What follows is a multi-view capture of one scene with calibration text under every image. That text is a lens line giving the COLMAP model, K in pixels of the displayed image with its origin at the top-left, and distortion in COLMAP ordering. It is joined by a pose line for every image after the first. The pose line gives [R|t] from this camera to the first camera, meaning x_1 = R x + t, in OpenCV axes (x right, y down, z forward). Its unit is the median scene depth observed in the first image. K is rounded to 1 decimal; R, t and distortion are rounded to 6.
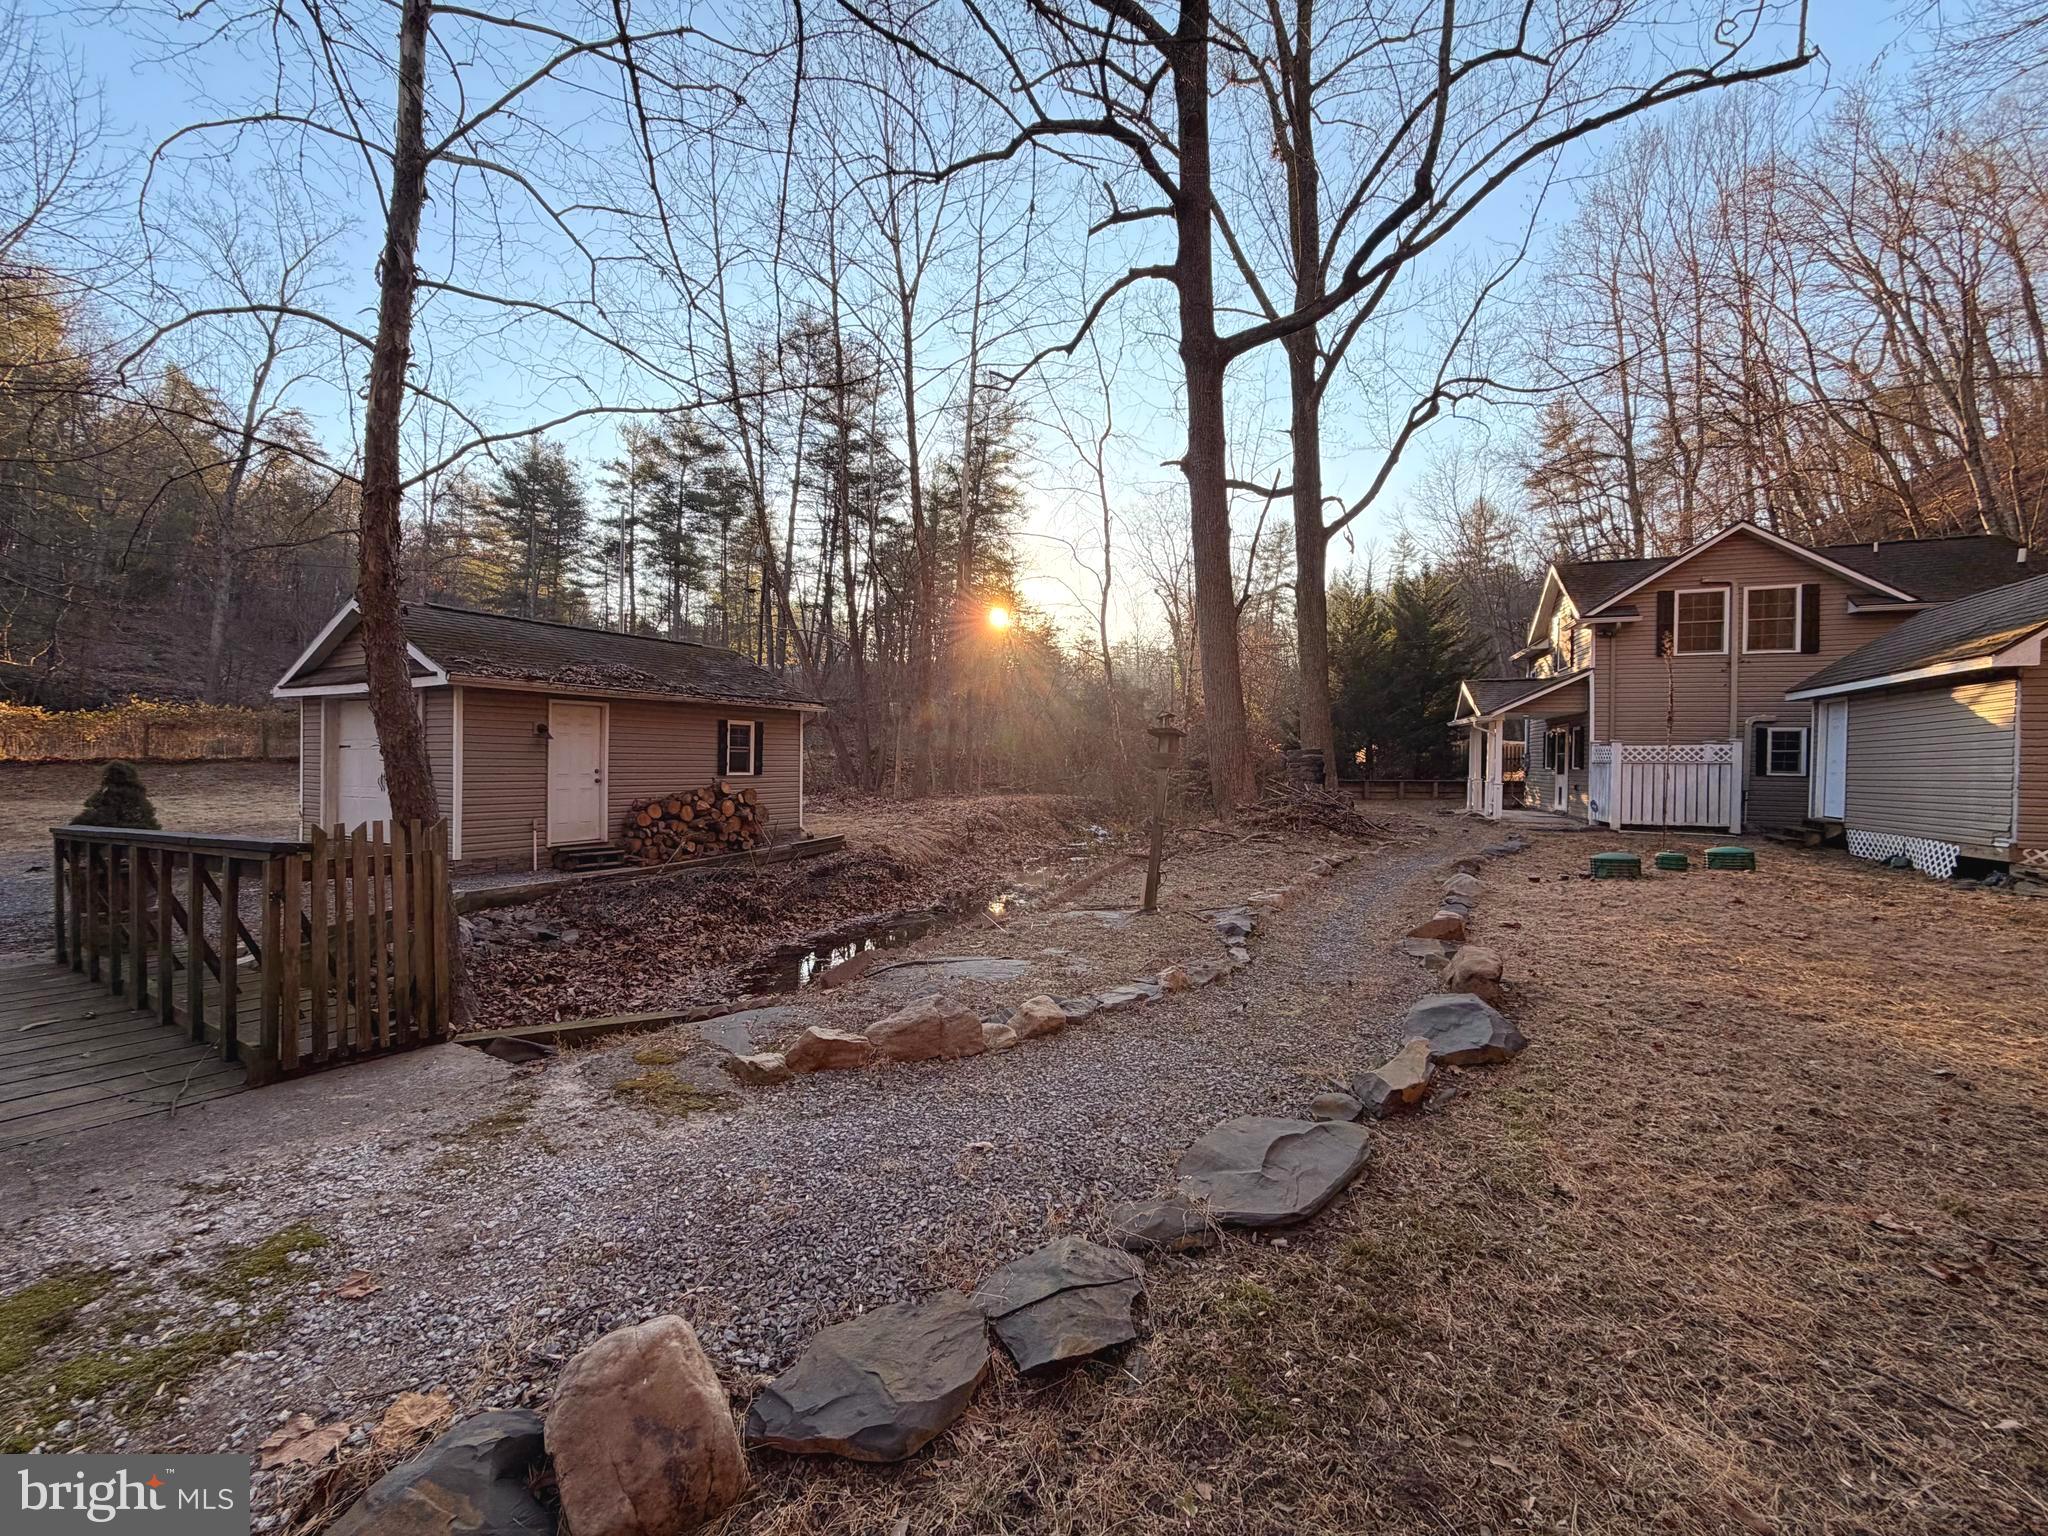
lens RADIAL K [[808.7, 0, 1010.6], [0, 808.7, 764.8], [0, 0, 1]] dist [-0.004335, 0.000164]
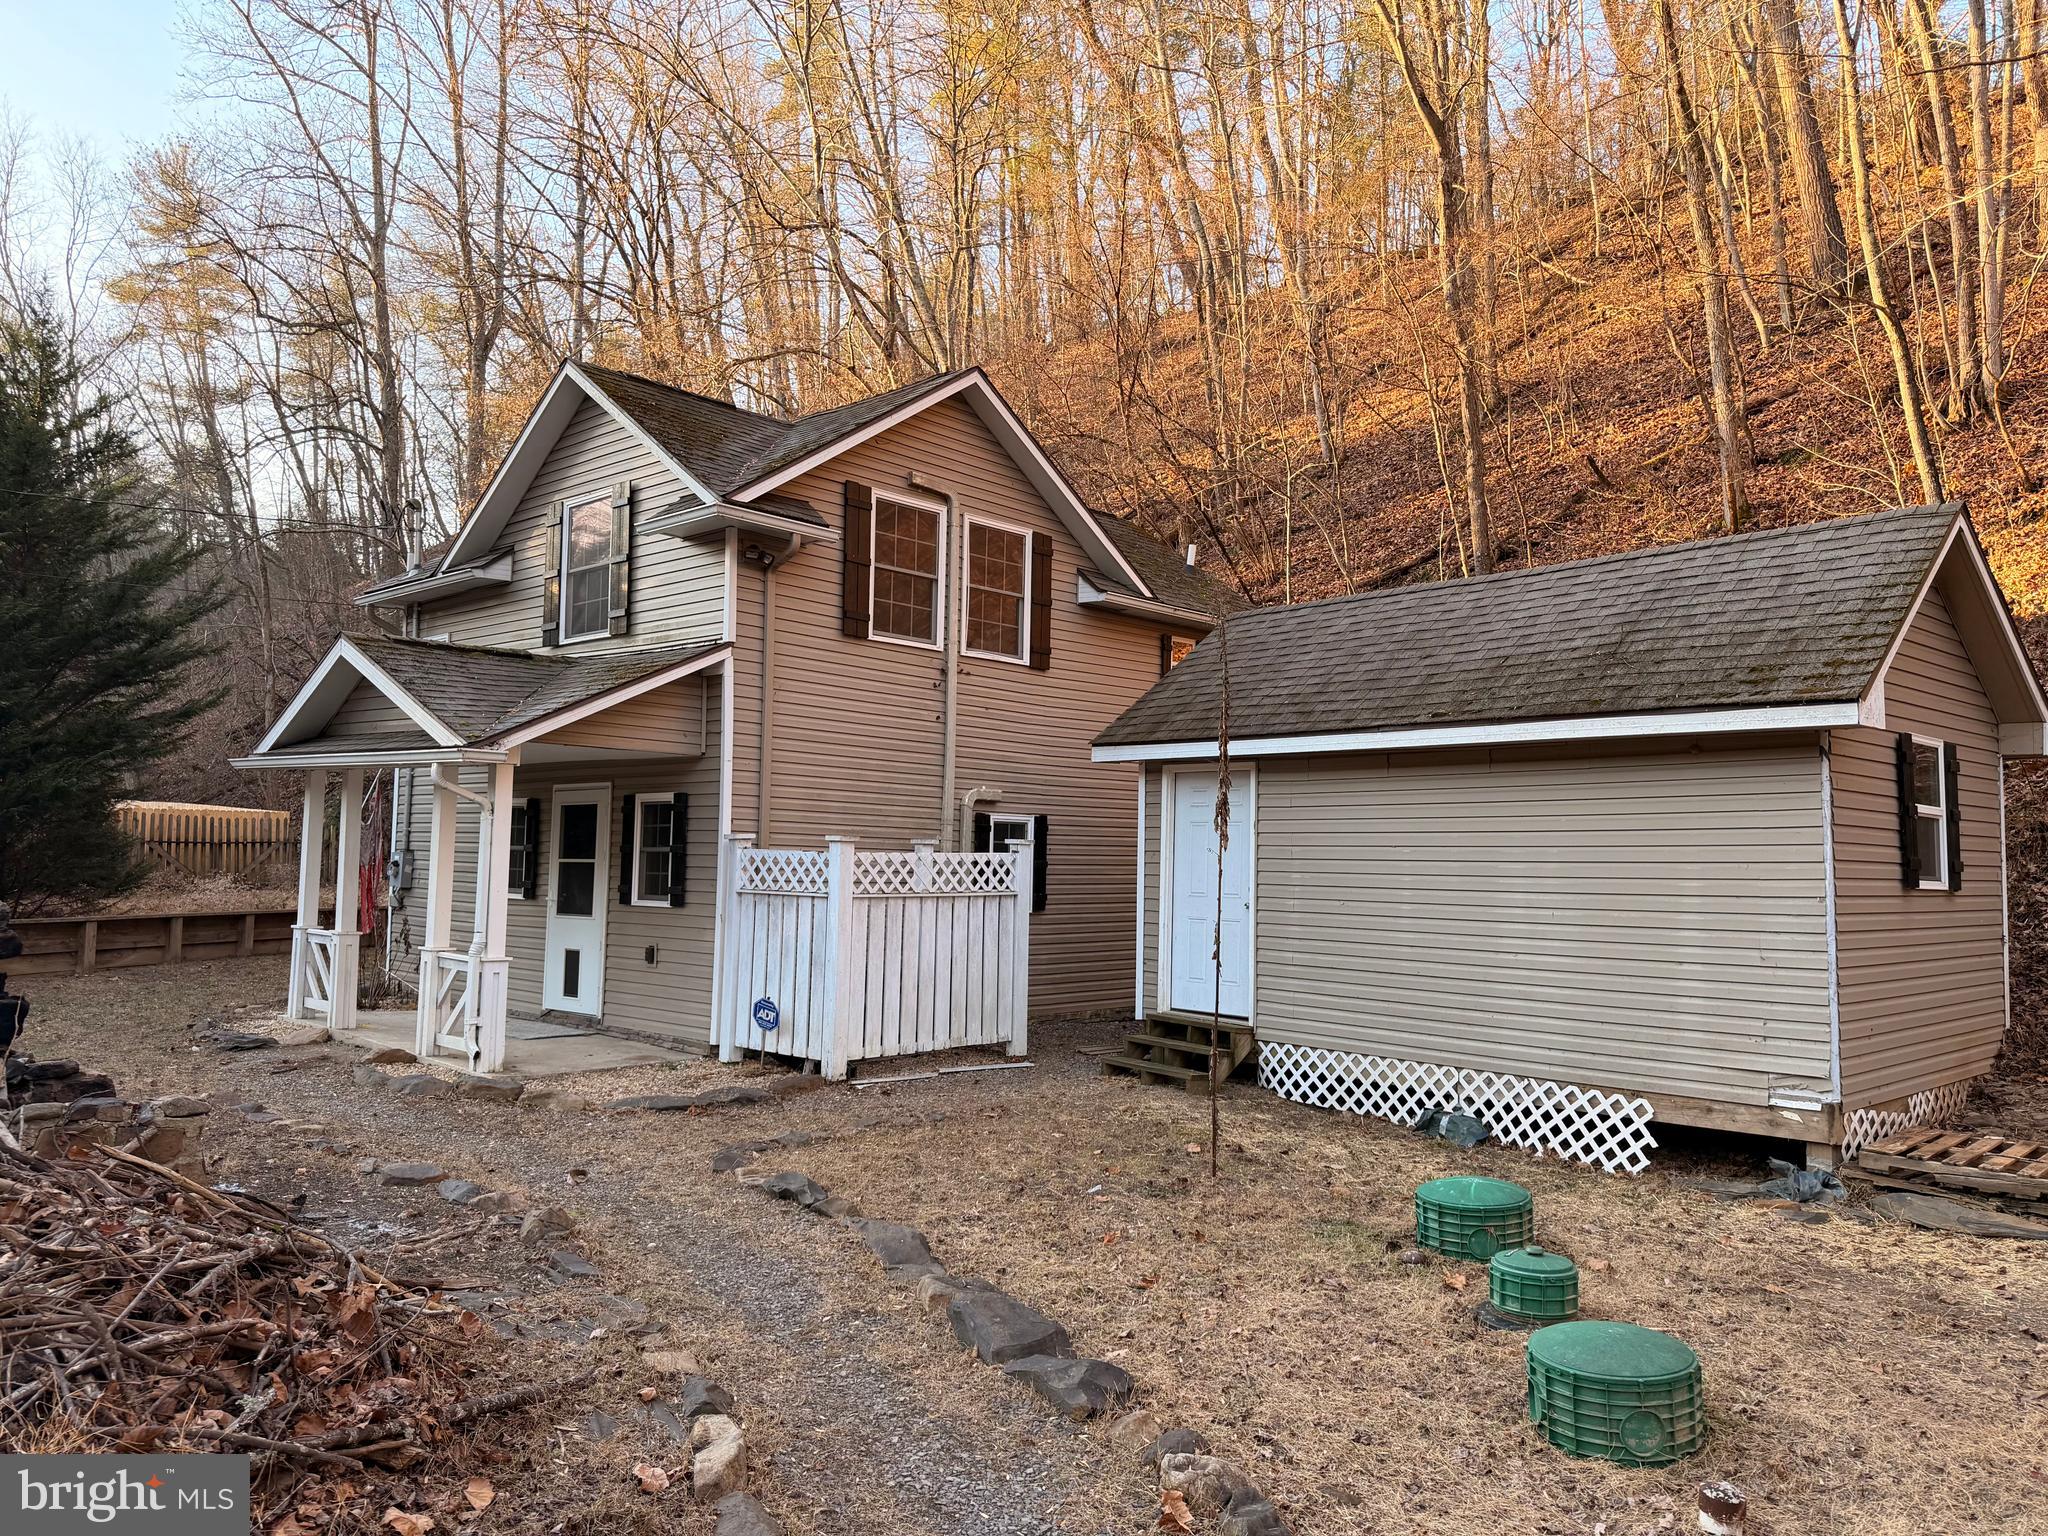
lens RADIAL K [[1424.8, 0, 1042.0], [0, 1424.8, 774.4], [0, 0, 1]] dist [0.045779, -0.053742]
pose [[0.367512, 0.051057, 0.928616, 0.166799], [-0.012720, 0.998674, -0.049875, -0.028218], [-0.929932, 0.006518, 0.367674, 0.669483]]
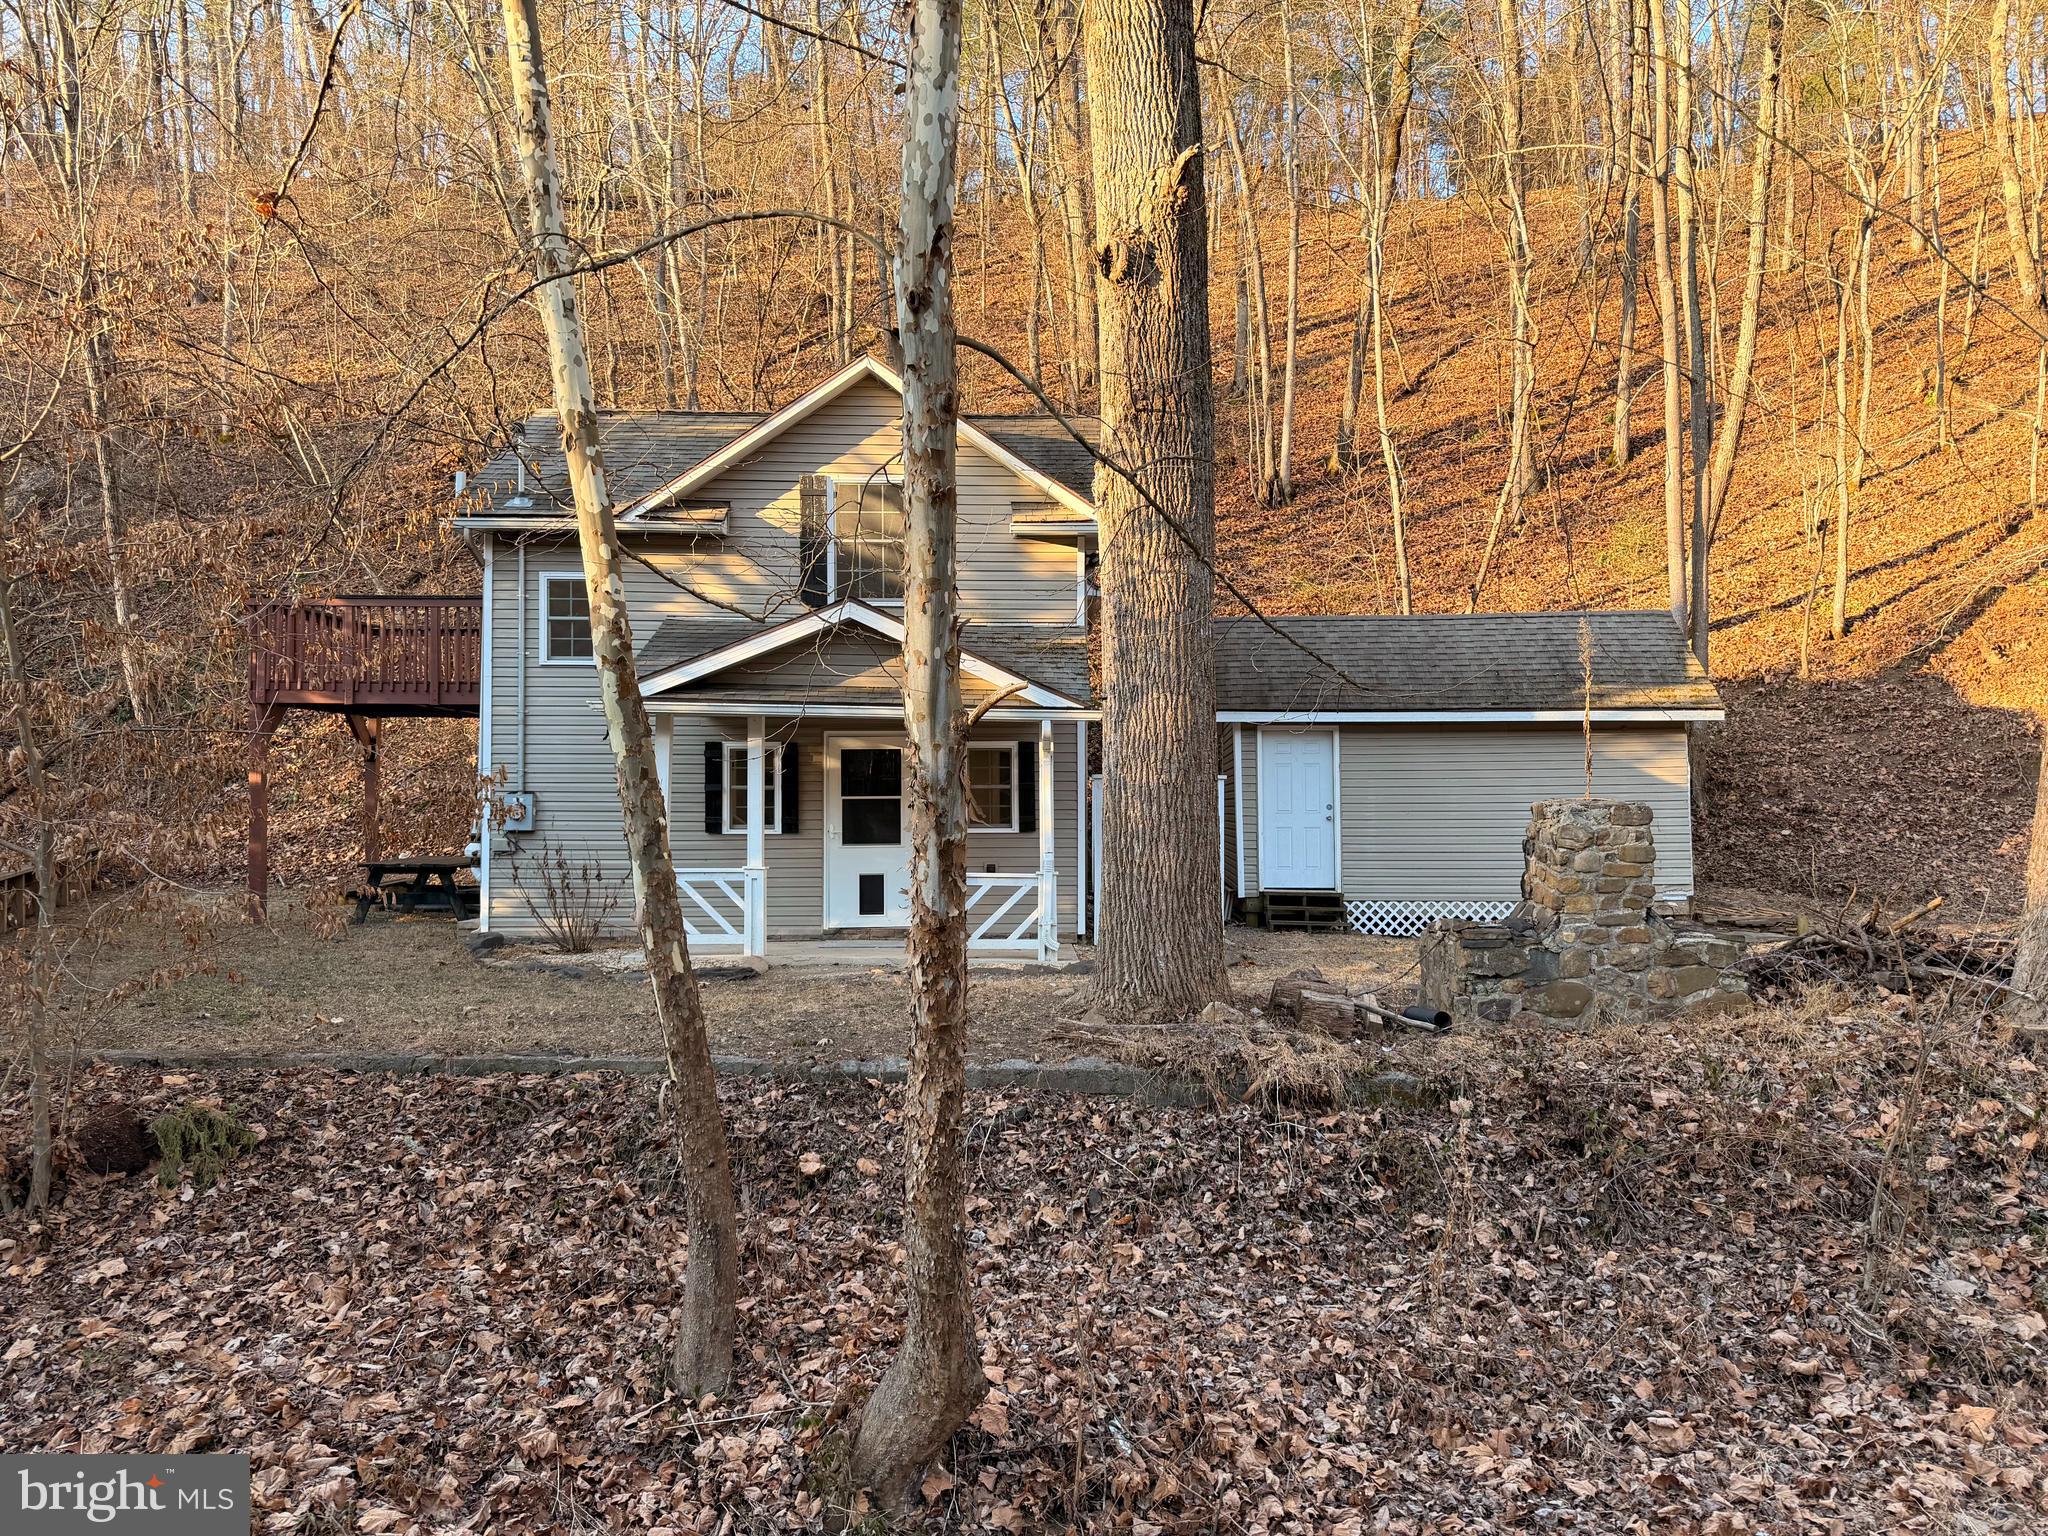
lens RADIAL K [[1424.8, 0, 1039.1], [0, 1424.8, 765.7], [0, 0, 1]] dist [0.045779, -0.053742]
pose [[-0.380109, 0.010662, 0.924880, -0.080478], [-0.001924, 0.999922, -0.012318, -0.025745], [-0.924940, -0.006462, -0.380059, 1.473408]]
